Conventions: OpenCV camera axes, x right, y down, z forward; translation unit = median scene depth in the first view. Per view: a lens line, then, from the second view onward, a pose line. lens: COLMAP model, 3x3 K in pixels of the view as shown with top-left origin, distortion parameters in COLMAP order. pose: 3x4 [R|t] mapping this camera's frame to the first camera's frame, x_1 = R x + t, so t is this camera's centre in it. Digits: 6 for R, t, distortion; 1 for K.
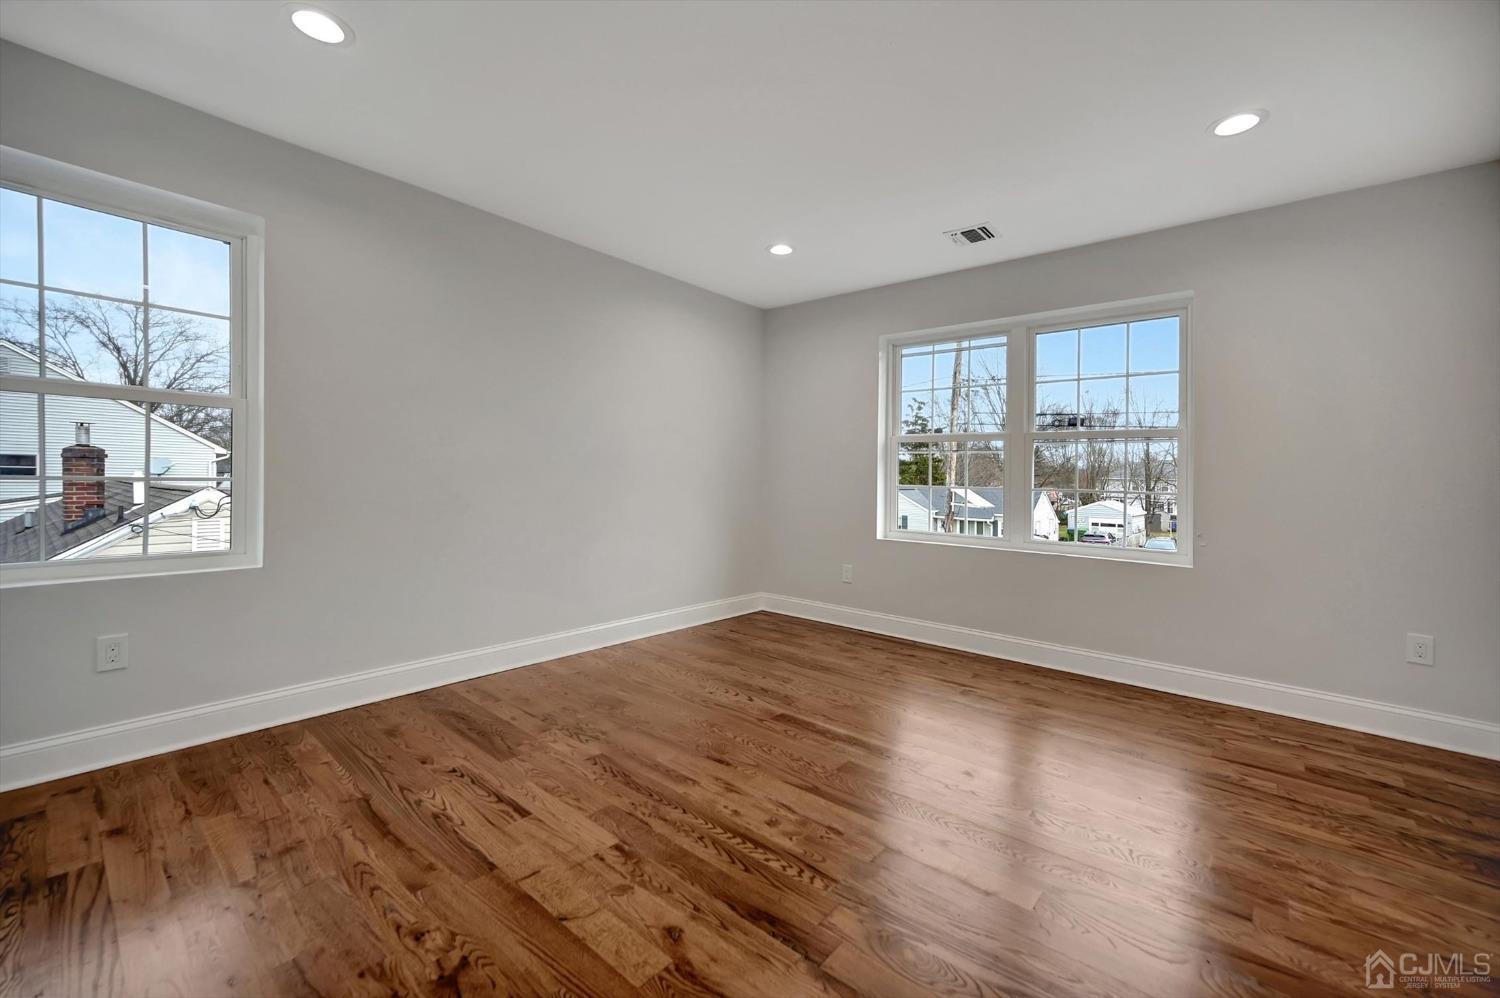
lens RADIAL K [[611.5, 0, 748.3], [0, 611.5, 488.7], [0, 0, 1]] dist [-0.002595, 0.000039]
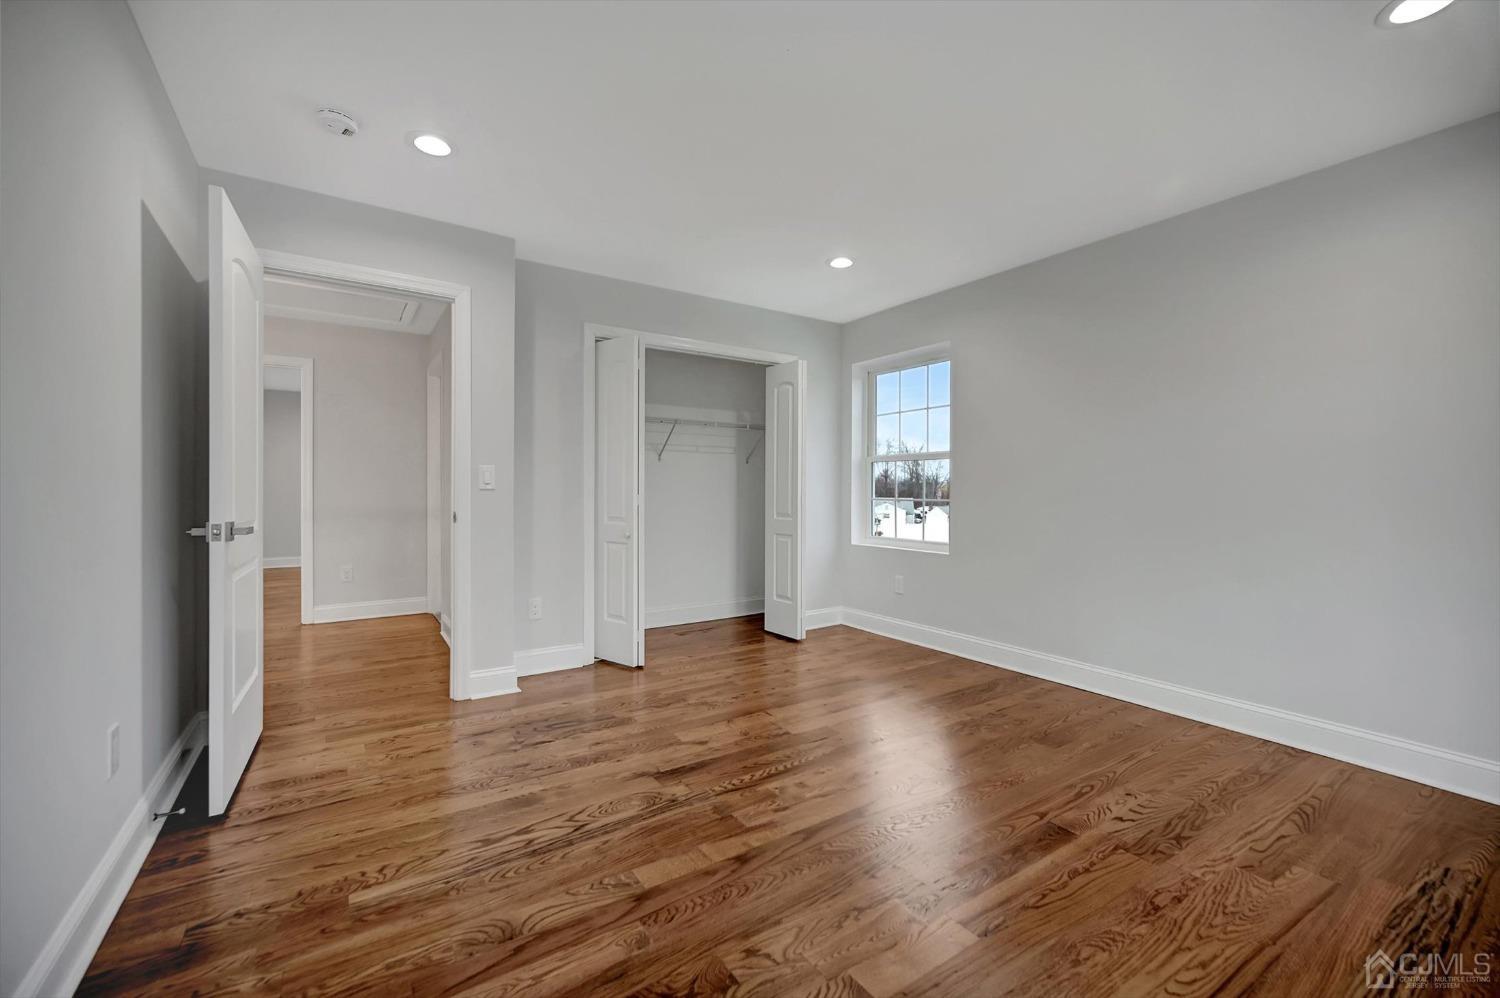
lens RADIAL K [[611.5, 0, 748.3], [0, 611.5, 488.7], [0, 0, 1]] dist [-0.002595, 0.000039]
pose [[-0.259913, -0.022051, -0.965380, 0.912040], [-0.027051, 0.999513, -0.015548, -0.004468], [0.965253, 0.022073, -0.260383, 0.893905]]
